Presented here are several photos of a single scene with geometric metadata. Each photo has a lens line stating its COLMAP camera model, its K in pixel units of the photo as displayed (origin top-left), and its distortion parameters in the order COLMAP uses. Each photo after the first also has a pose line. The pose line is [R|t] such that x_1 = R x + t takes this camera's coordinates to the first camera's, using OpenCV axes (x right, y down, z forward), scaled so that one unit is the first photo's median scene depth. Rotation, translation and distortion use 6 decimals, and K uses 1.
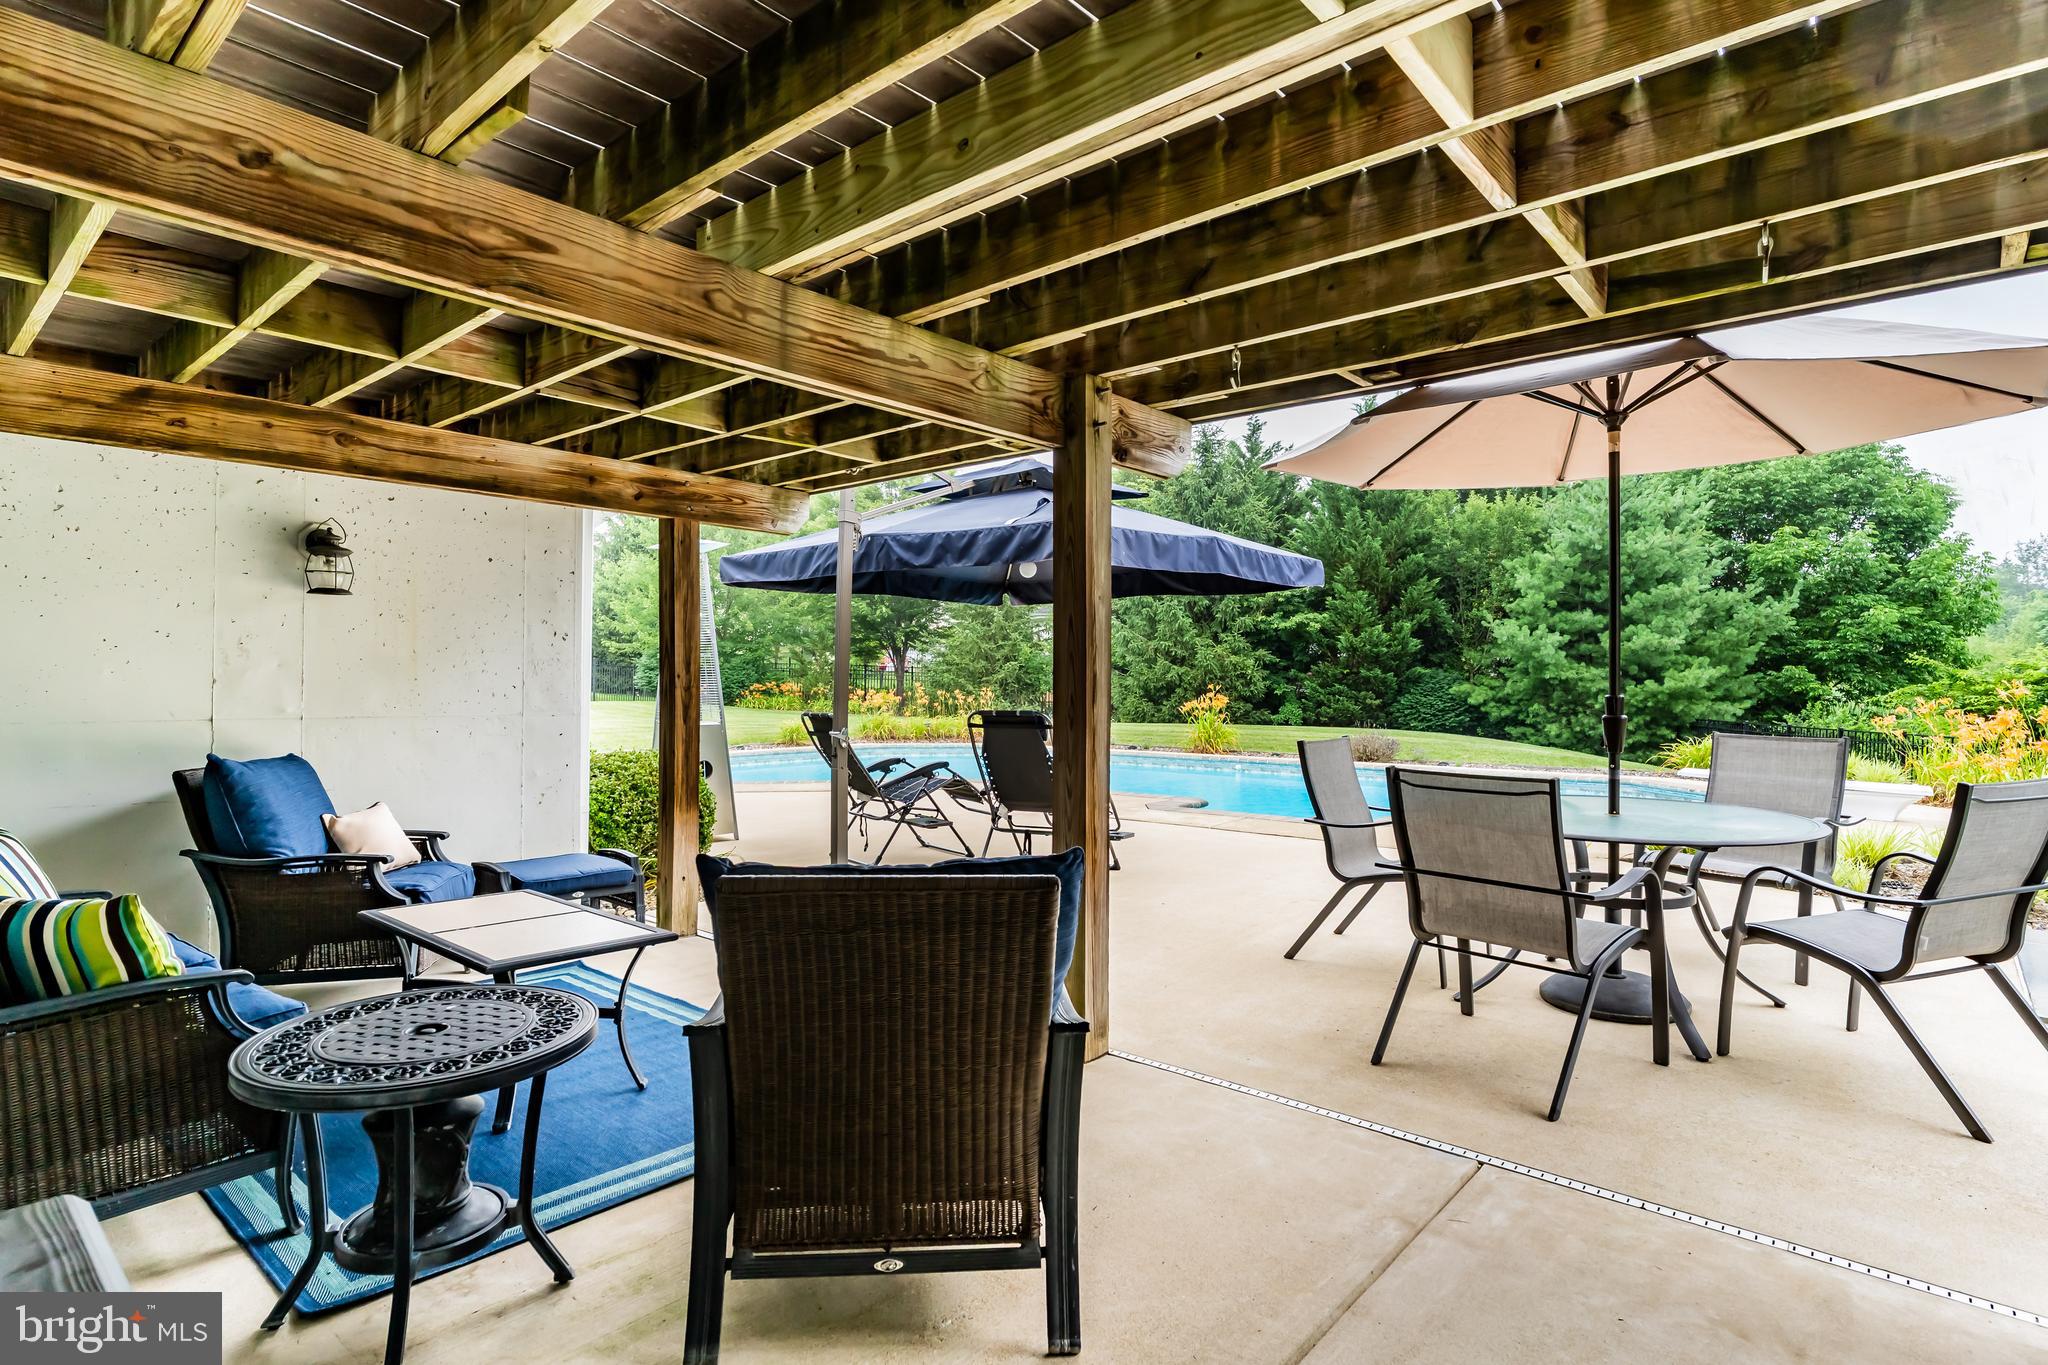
lens RADIAL K [[1053.2, 0, 1011.5], [0, 1053.2, 684.6], [0, 0, 1]] dist [-0.004724, 0.004999]
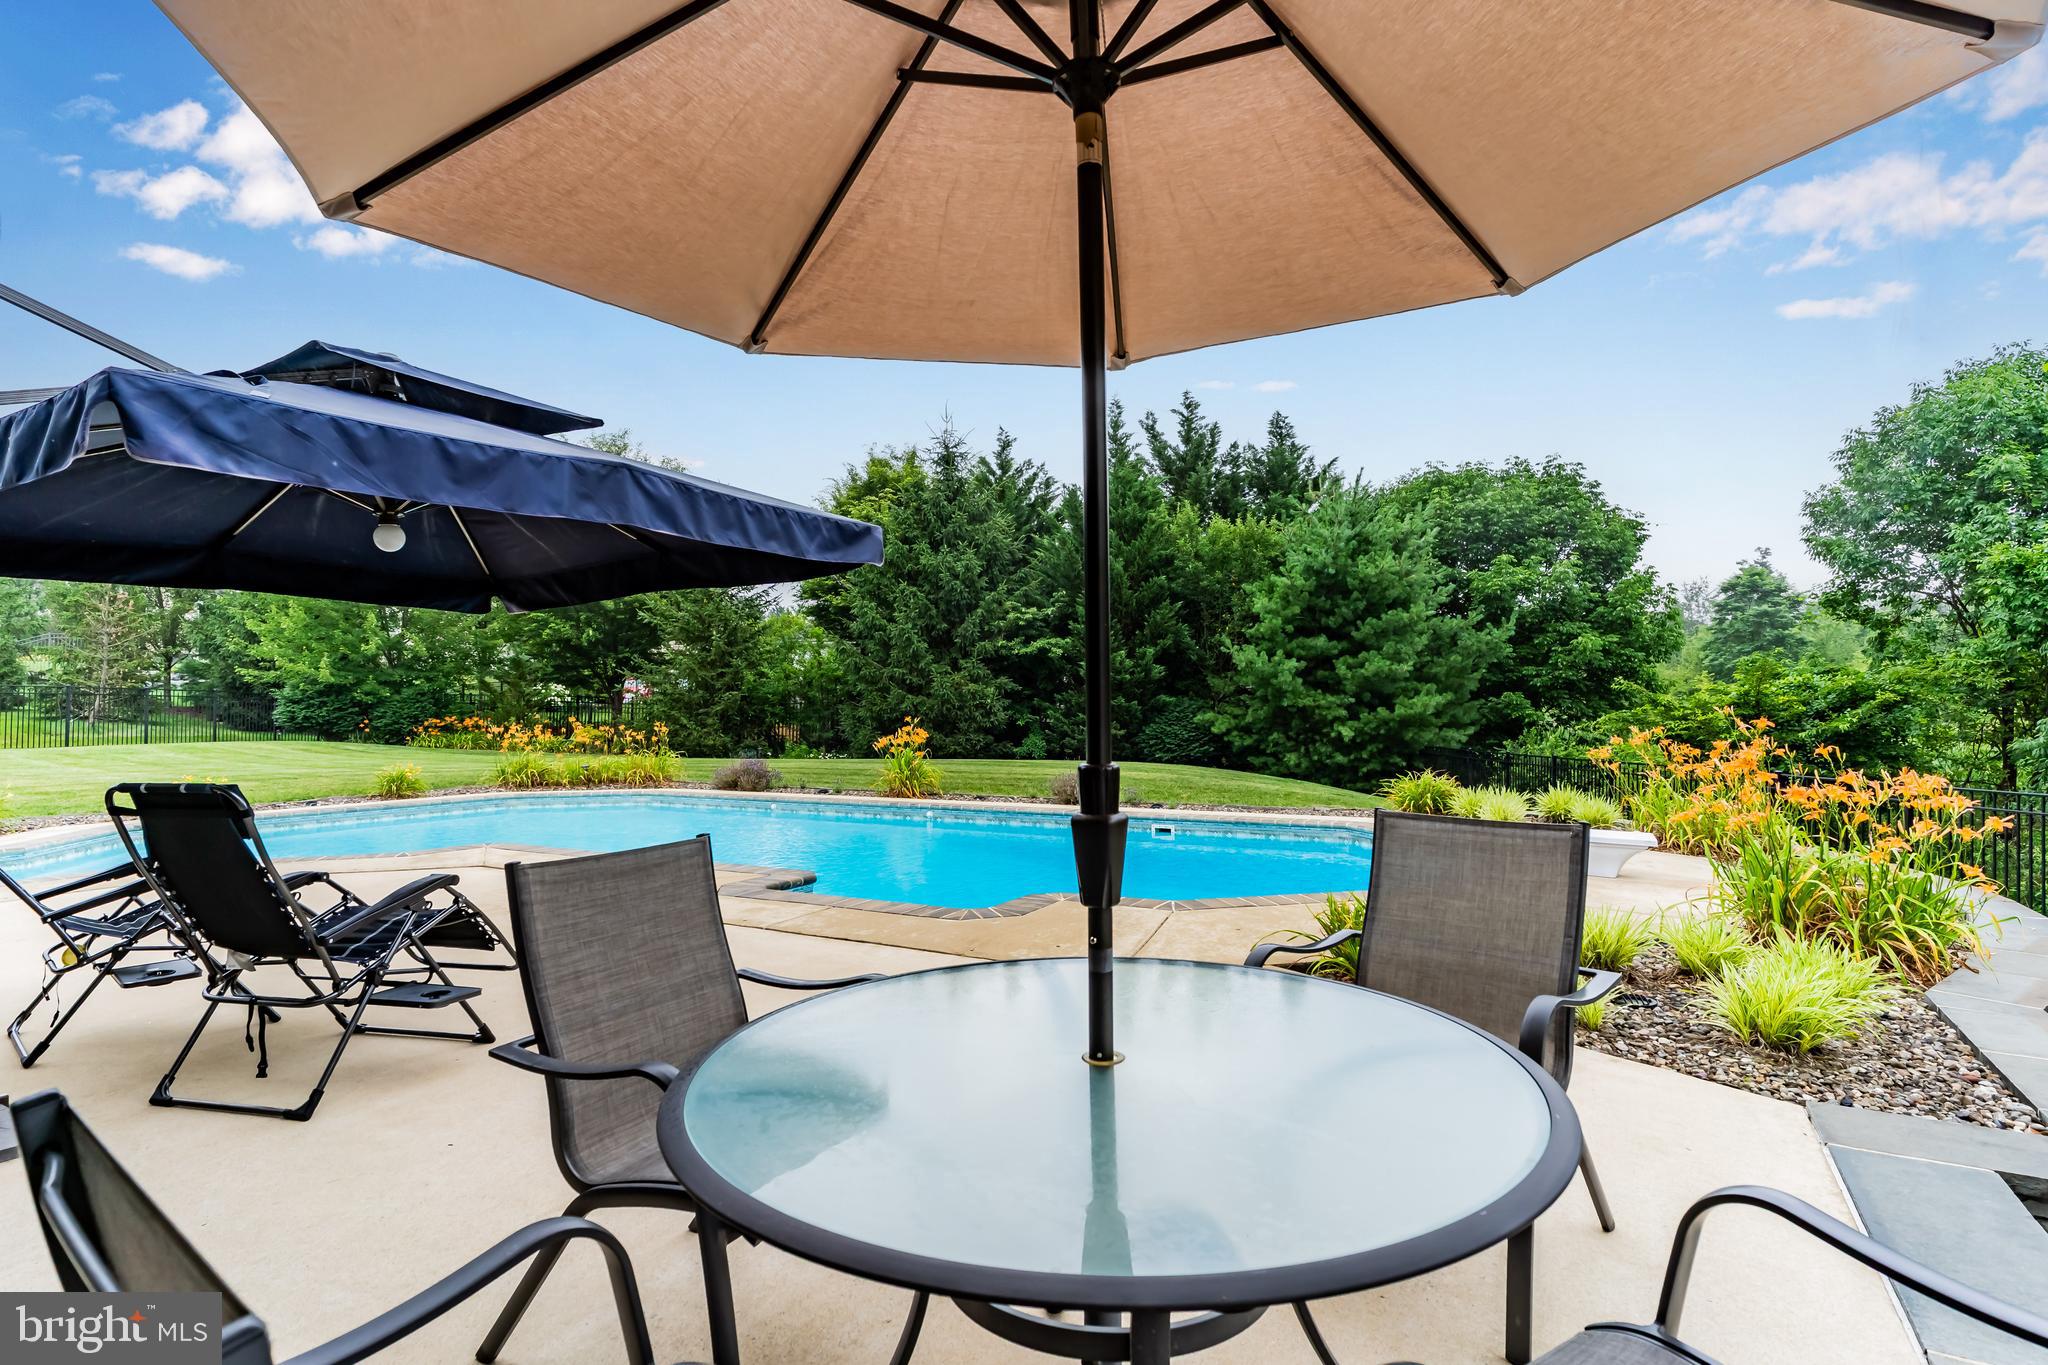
lens RADIAL K [[1053.2, 0, 1023.9], [0, 1053.2, 695.7], [0, 0, 1]] dist [-0.004724, 0.004999]
pose [[0.979194, -0.005226, 0.202858, 0.074301], [0.008785, 0.999823, -0.016647, -0.001407], [-0.202735, 0.018082, 0.979067, 0.097866]]
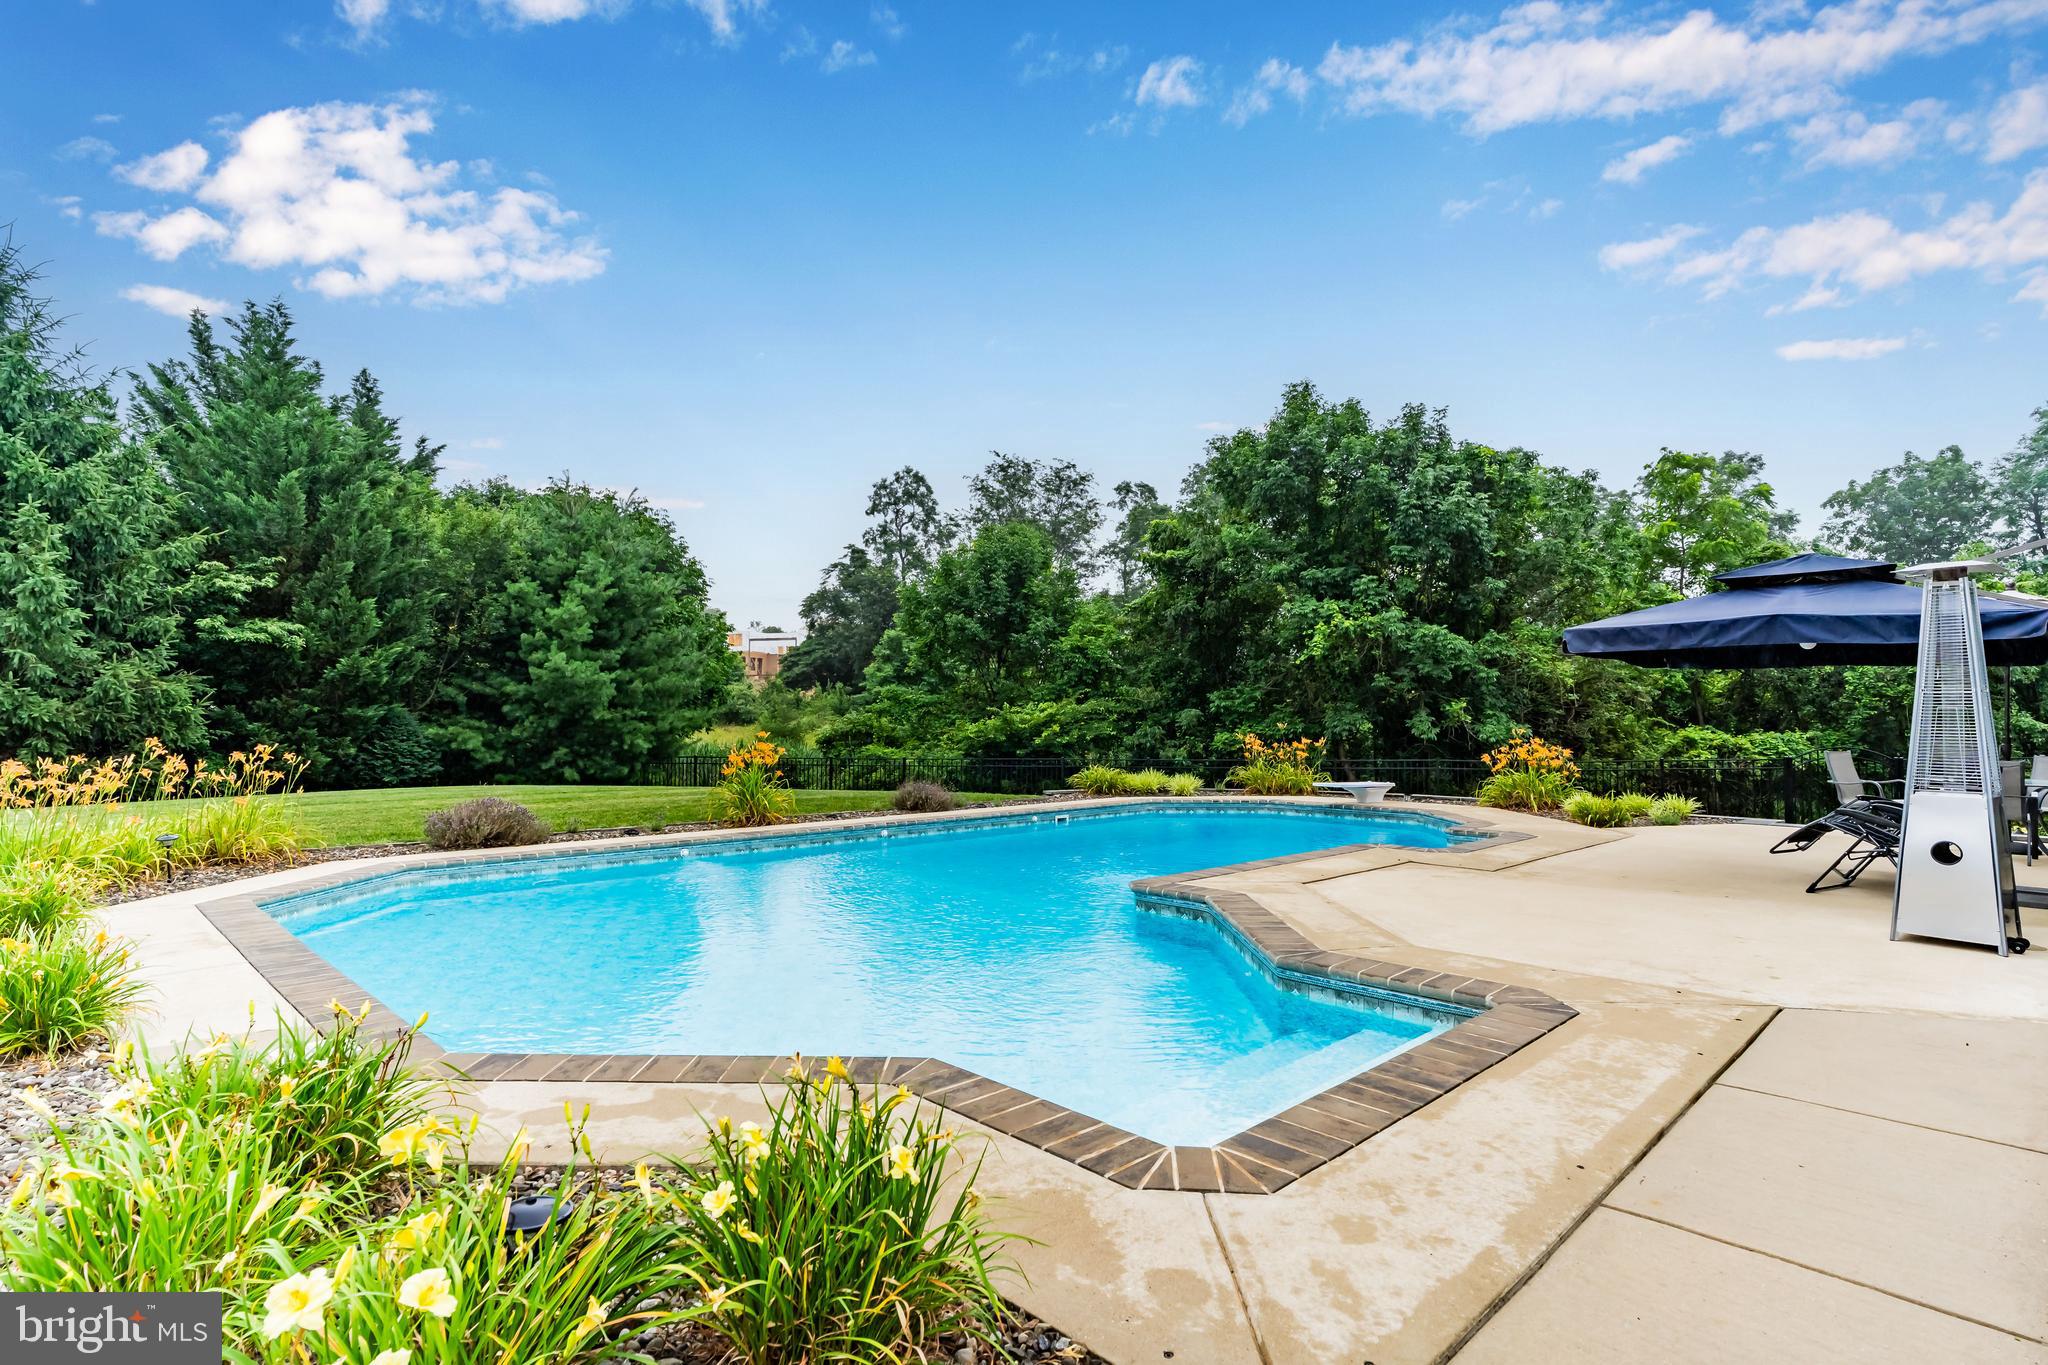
lens RADIAL K [[1053.2, 0, 1023.1], [0, 1053.2, 689.2], [0, 0, 1]] dist [-0.004724, 0.004999]
pose [[0.062186, 0.025266, 0.997745, -0.372754], [0.001174, 0.999677, -0.025388, -0.007796], [-0.998064, 0.002750, 0.062136, 0.526953]]
